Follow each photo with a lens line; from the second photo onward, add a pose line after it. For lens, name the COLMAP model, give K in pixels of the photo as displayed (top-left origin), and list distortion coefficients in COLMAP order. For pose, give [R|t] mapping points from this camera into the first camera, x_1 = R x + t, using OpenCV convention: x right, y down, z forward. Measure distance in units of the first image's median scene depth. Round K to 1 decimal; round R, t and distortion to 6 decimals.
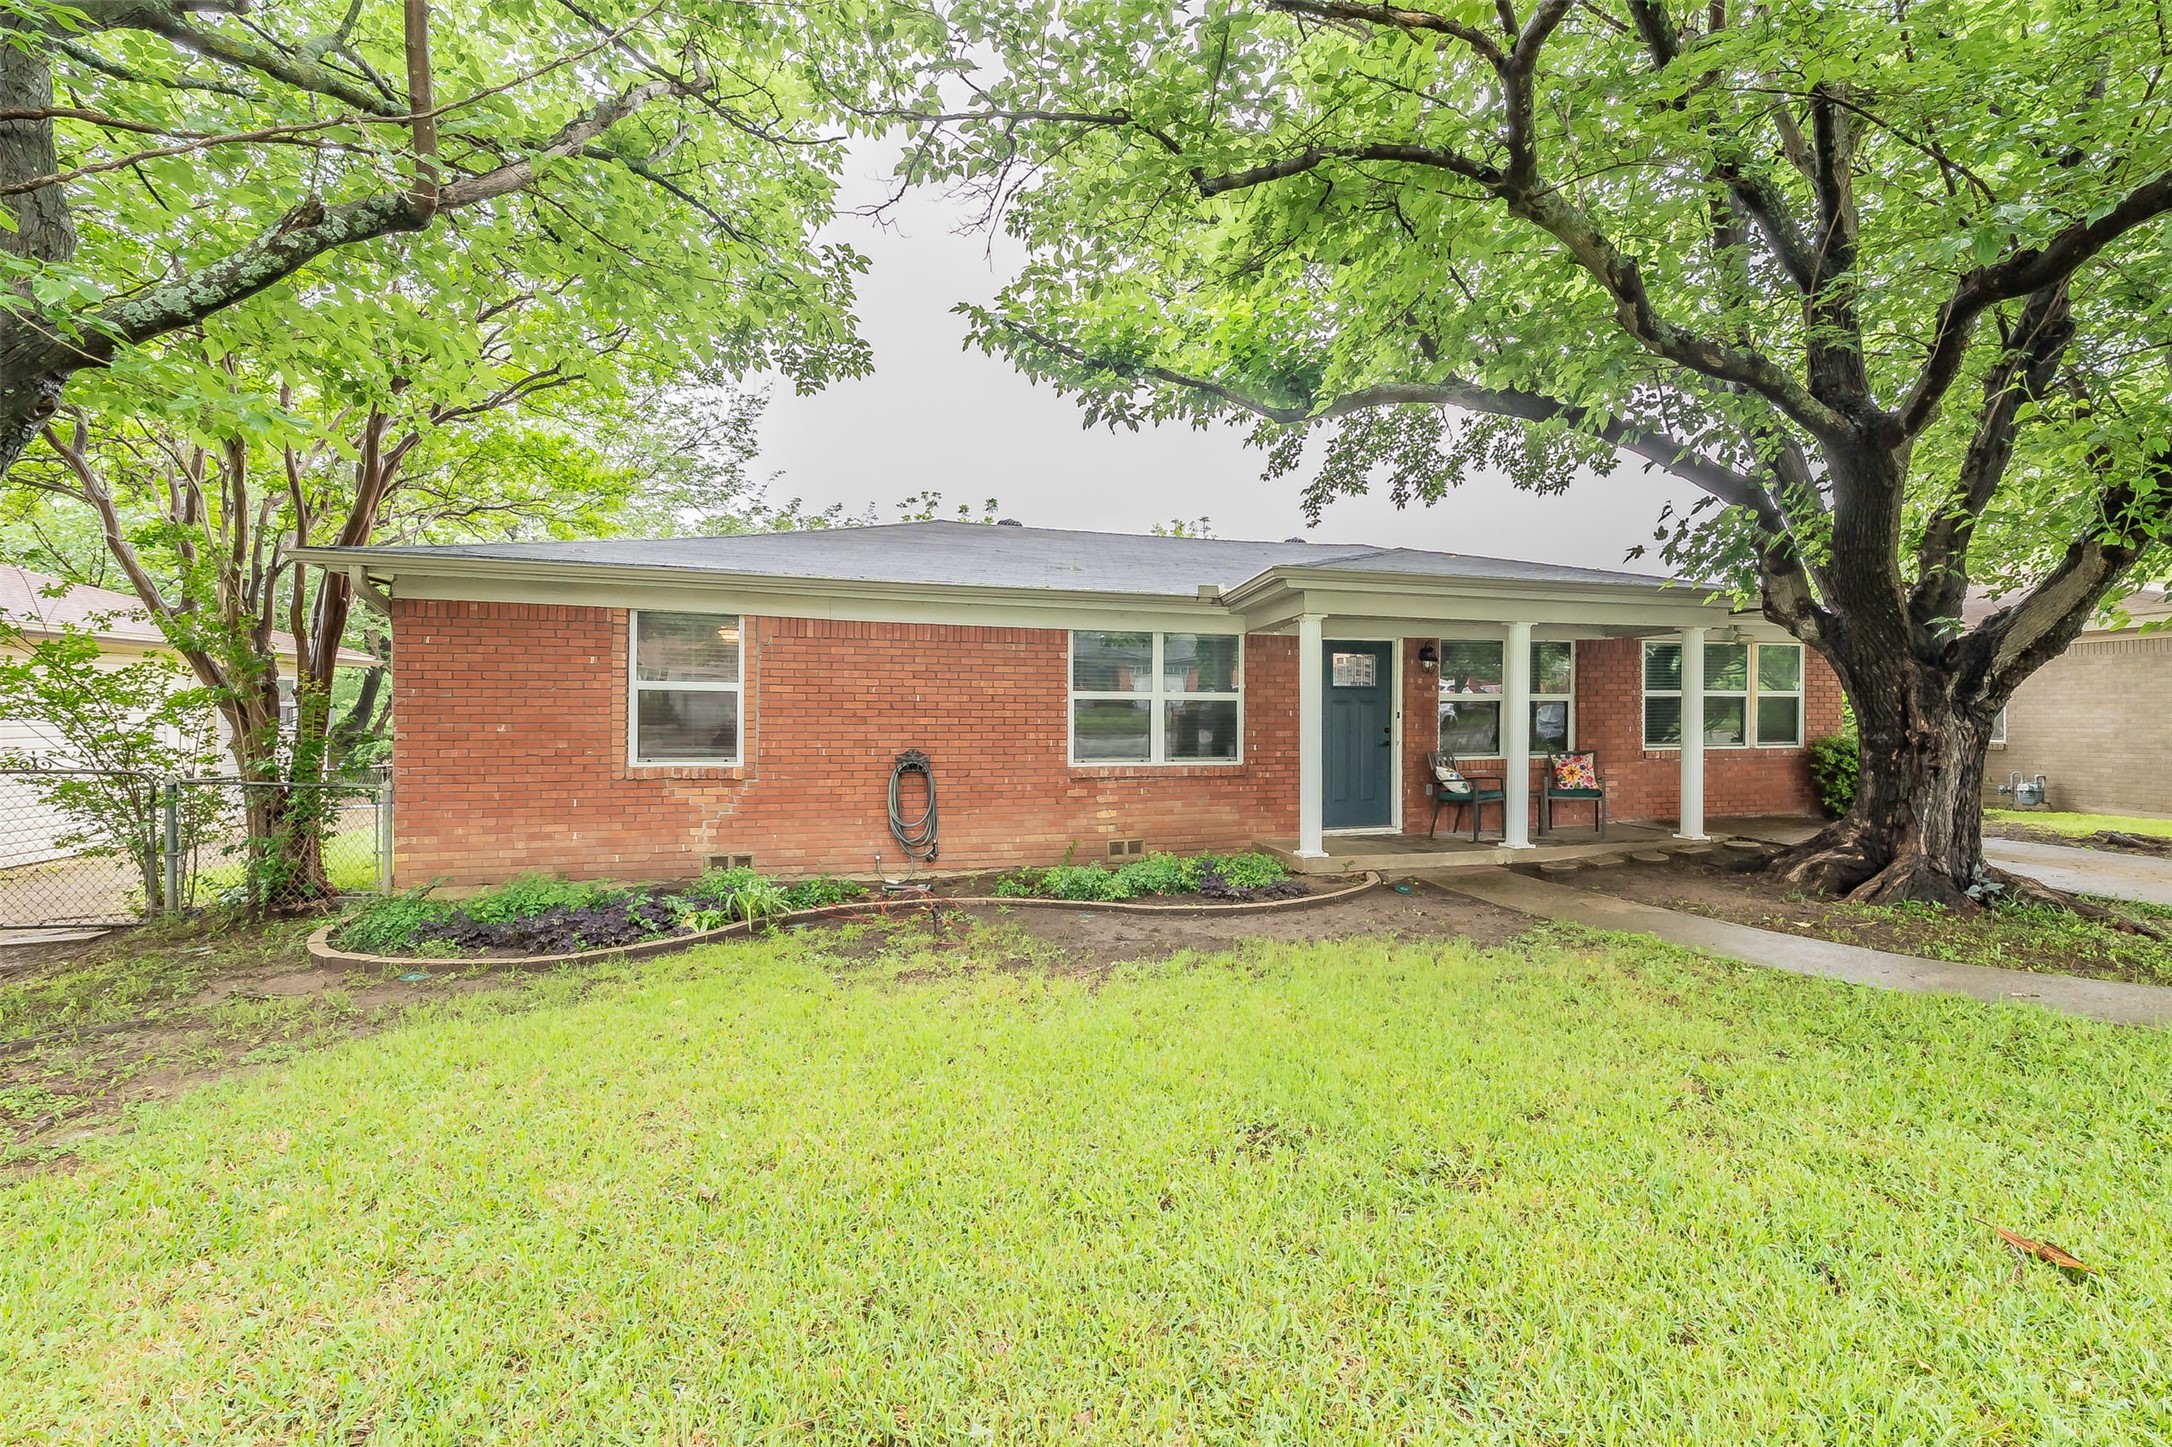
lens RADIAL K [[769.2, 0, 1078.6], [0, 769.2, 721.1], [0, 0, 1]] dist [-0.003696, 0.000049]
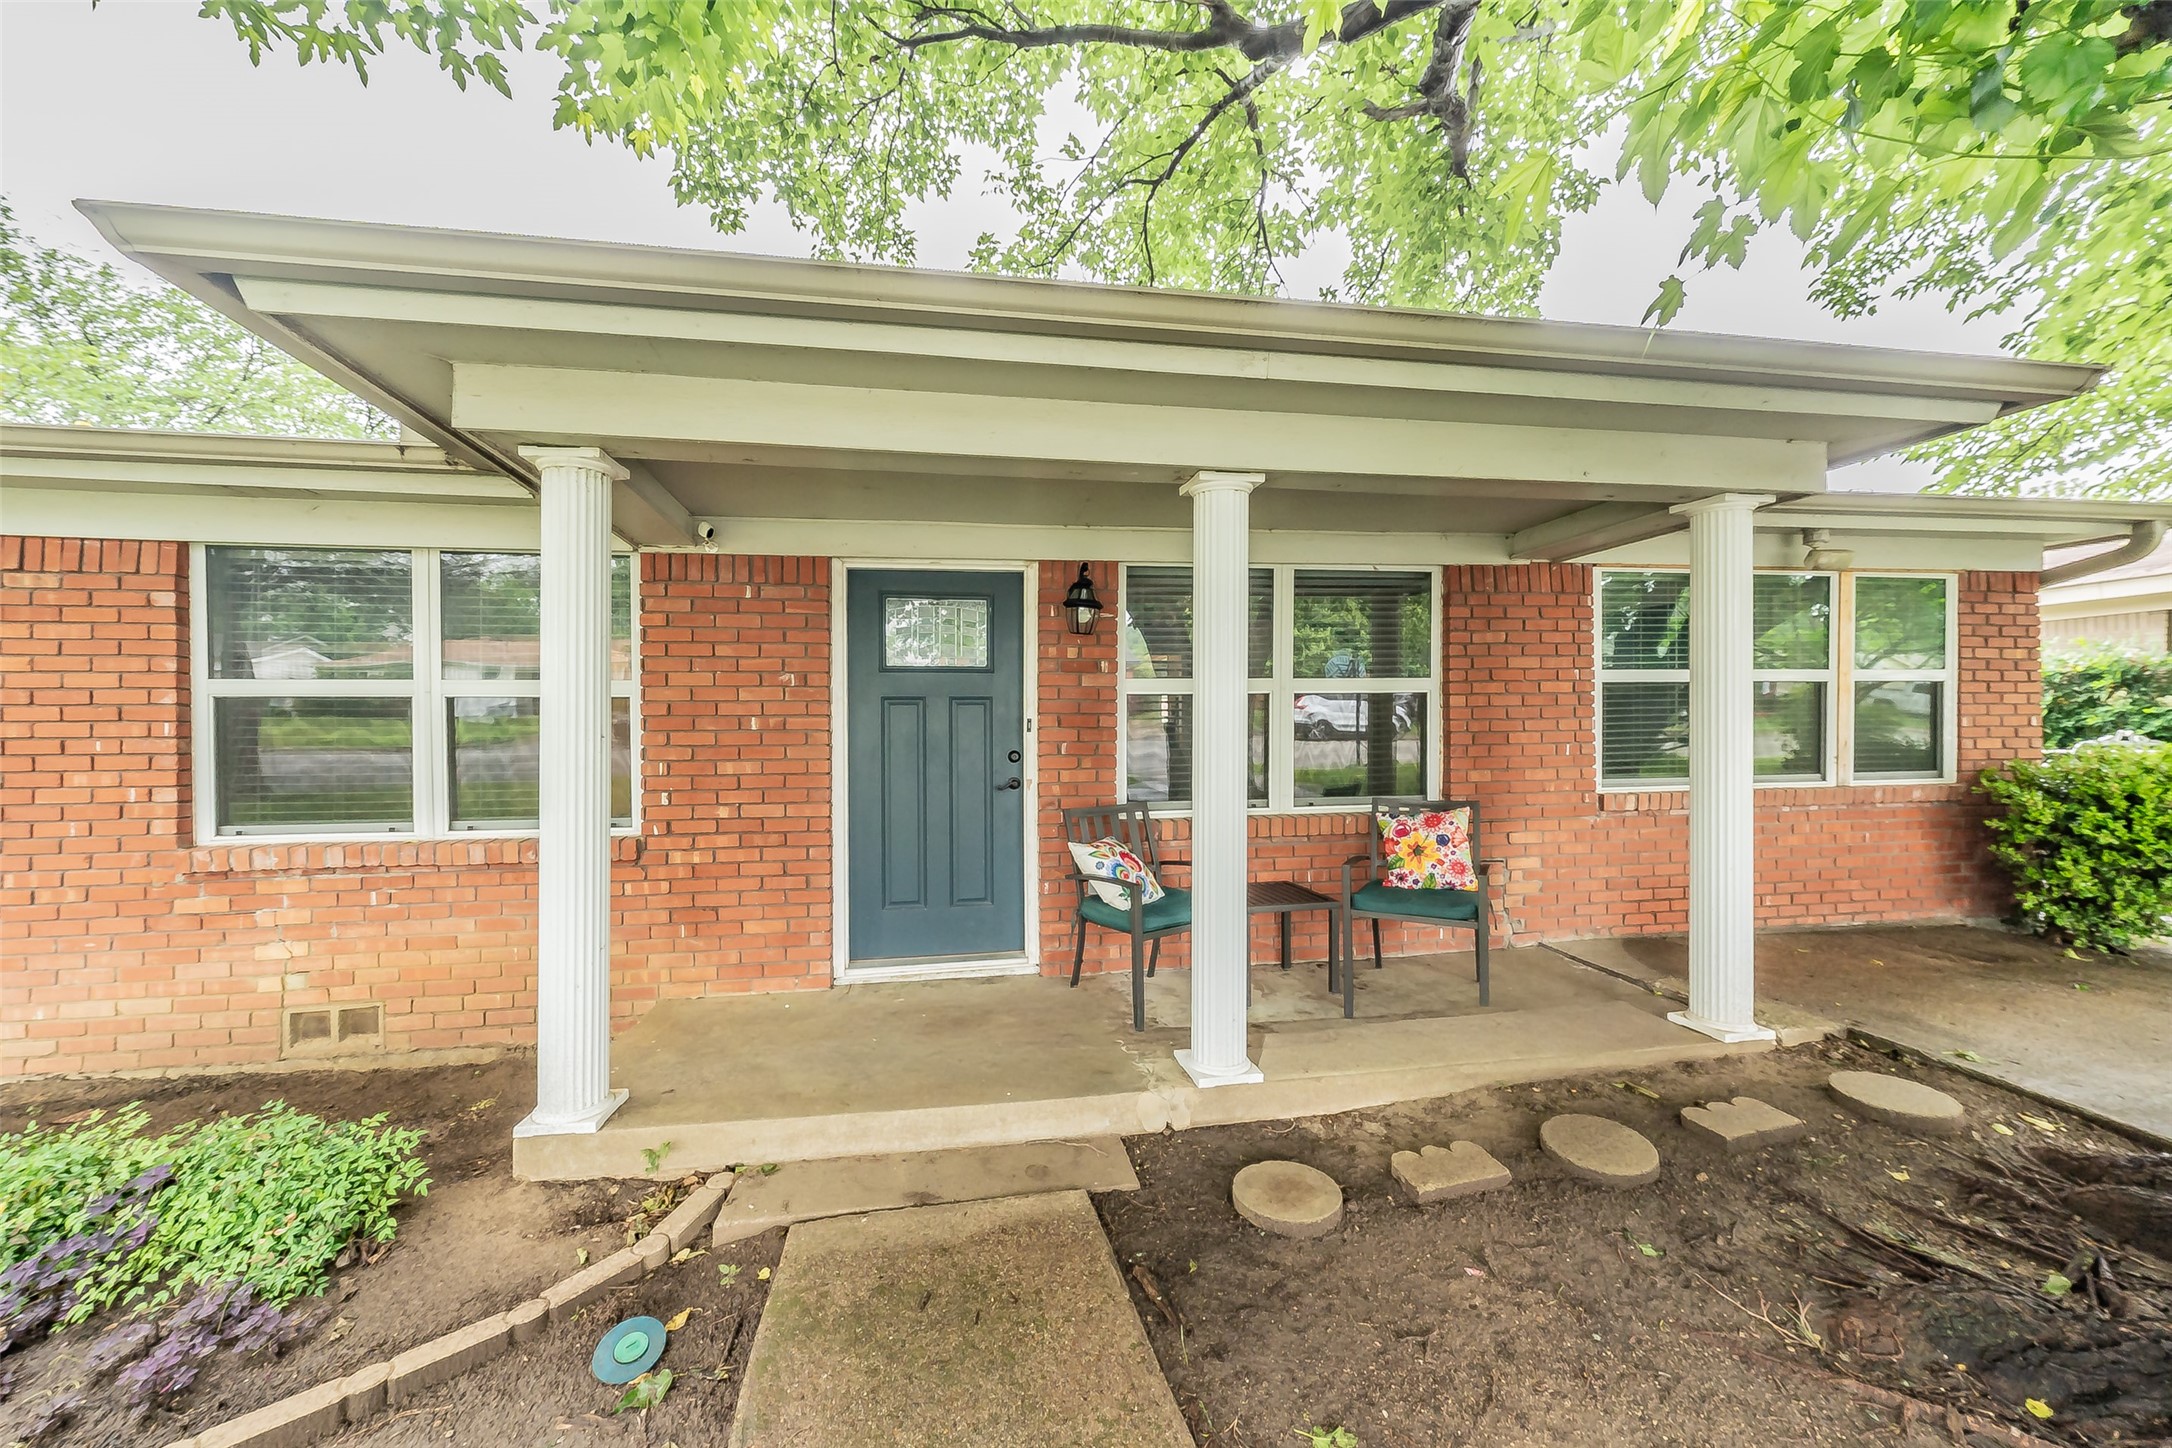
lens RADIAL K [[594.0, 0, 1086.0], [0, 594.0, 724.0], [0, 0, 1]] dist [-0.000357, -0.000017]
pose [[0.993778, -0.005544, -0.111240, 0.487151], [0.005851, 0.999980, 0.002431, -0.009175], [0.111224, -0.003066, 0.993791, 0.631744]]
